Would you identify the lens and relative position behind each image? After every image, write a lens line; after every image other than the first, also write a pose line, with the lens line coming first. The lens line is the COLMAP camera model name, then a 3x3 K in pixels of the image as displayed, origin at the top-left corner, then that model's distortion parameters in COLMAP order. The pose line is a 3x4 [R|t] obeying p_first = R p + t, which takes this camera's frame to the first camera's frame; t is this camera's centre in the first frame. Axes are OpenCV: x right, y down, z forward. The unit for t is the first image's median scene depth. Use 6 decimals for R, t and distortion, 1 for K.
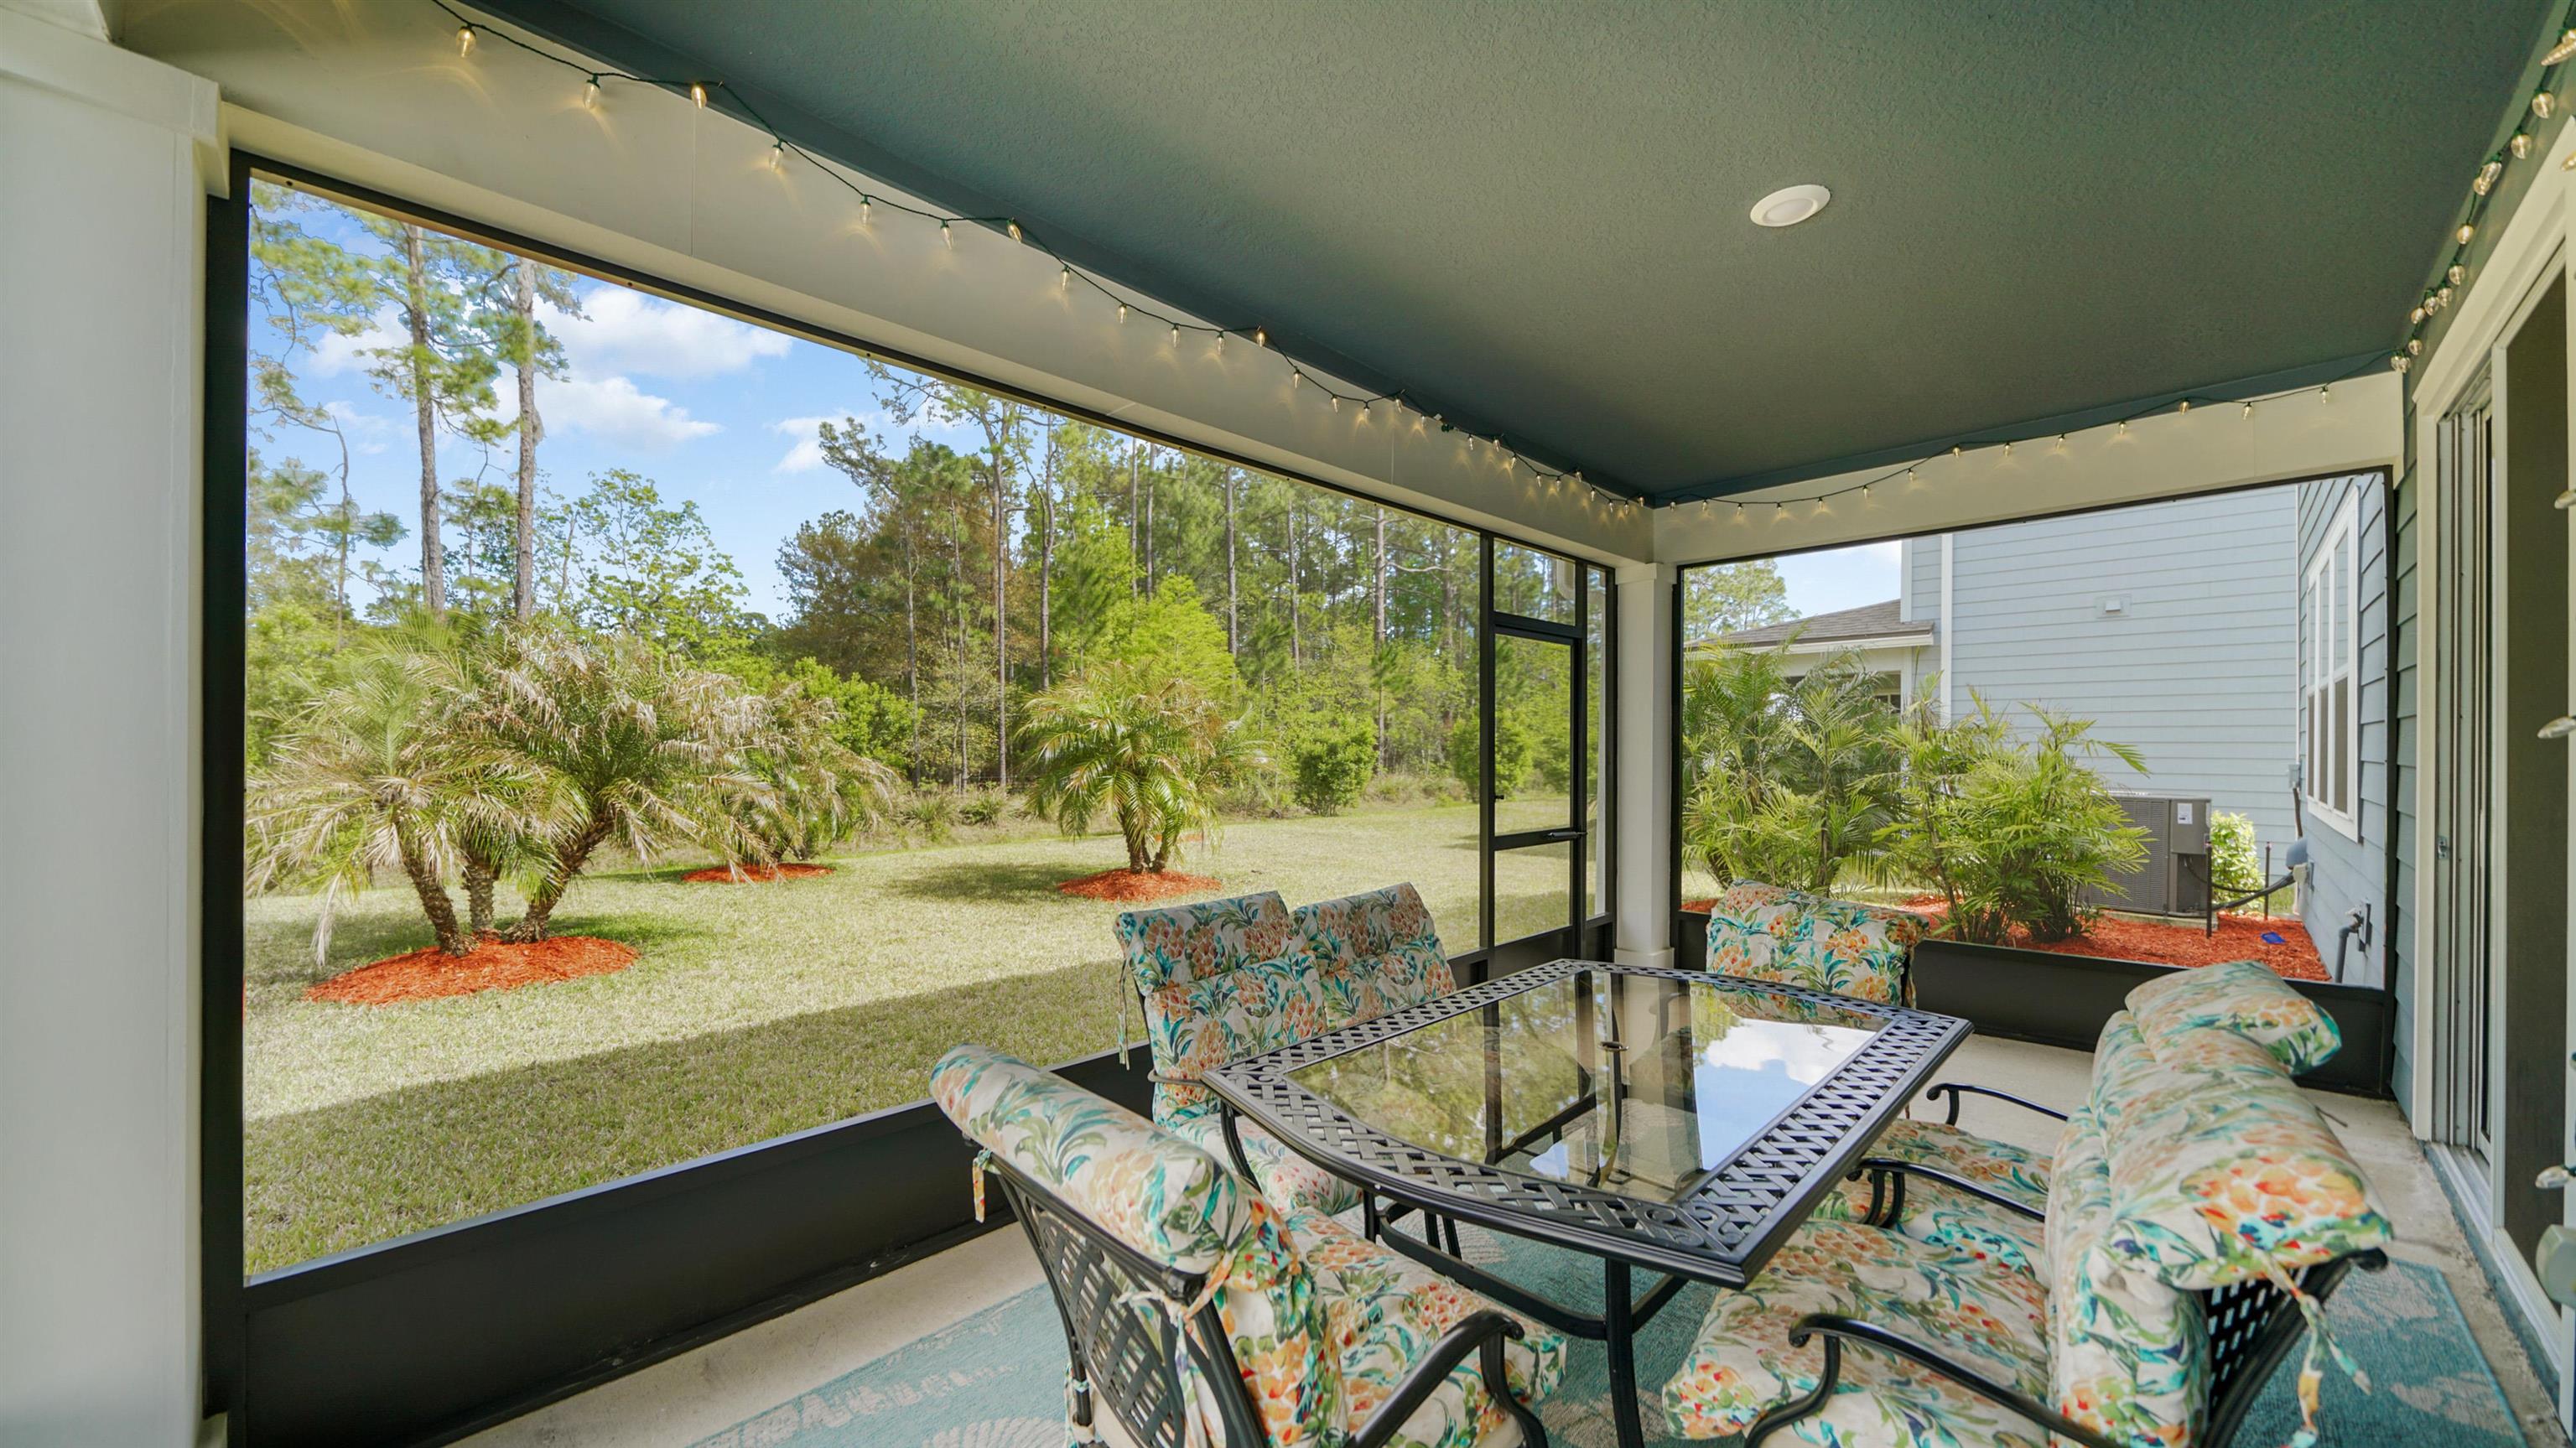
lens RADIAL K [[914.3, 0, 1270.6], [0, 914.3, 747.0], [0, 0, 1]] dist [-0.000109, -0.002028]
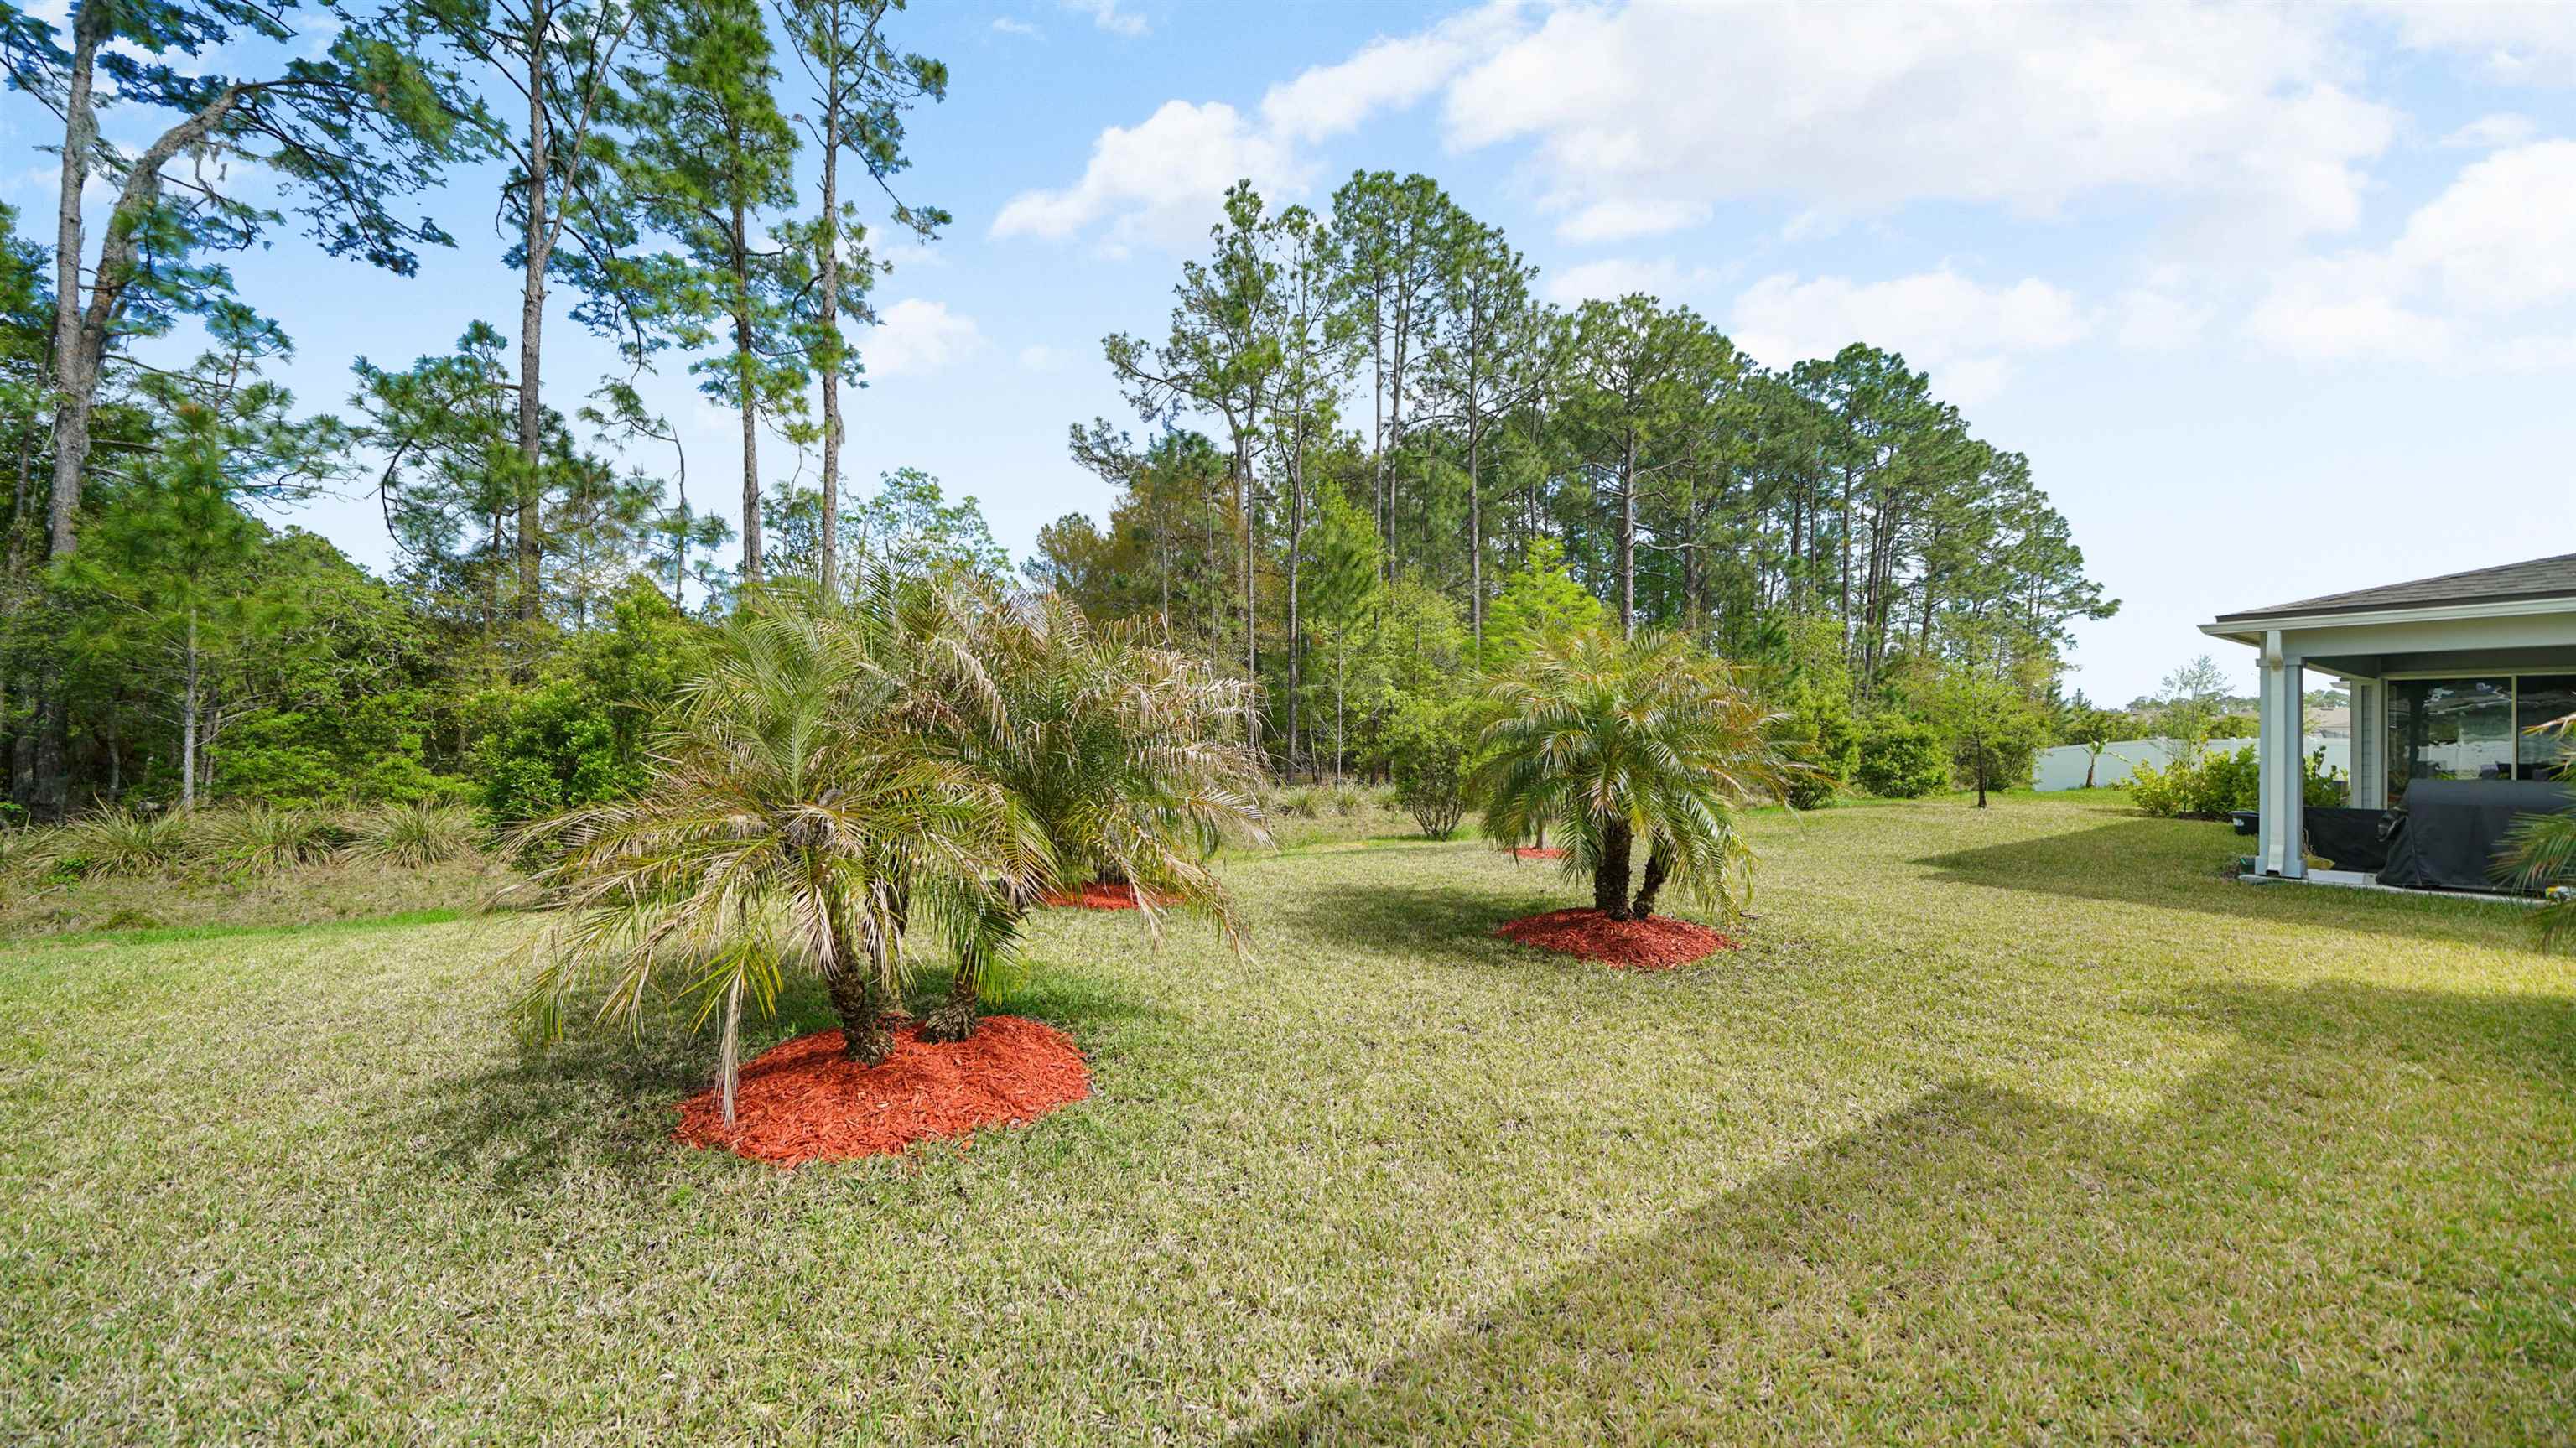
lens RADIAL K [[914.3, 0, 1292.9], [0, 914.3, 716.0], [0, 0, 1]] dist [-0.000109, -0.002028]
pose [[0.981842, -0.002164, -0.189688, -0.114801], [-0.002470, 0.999704, -0.024190, -0.003356], [0.189684, 0.024219, 0.981546, 0.097710]]
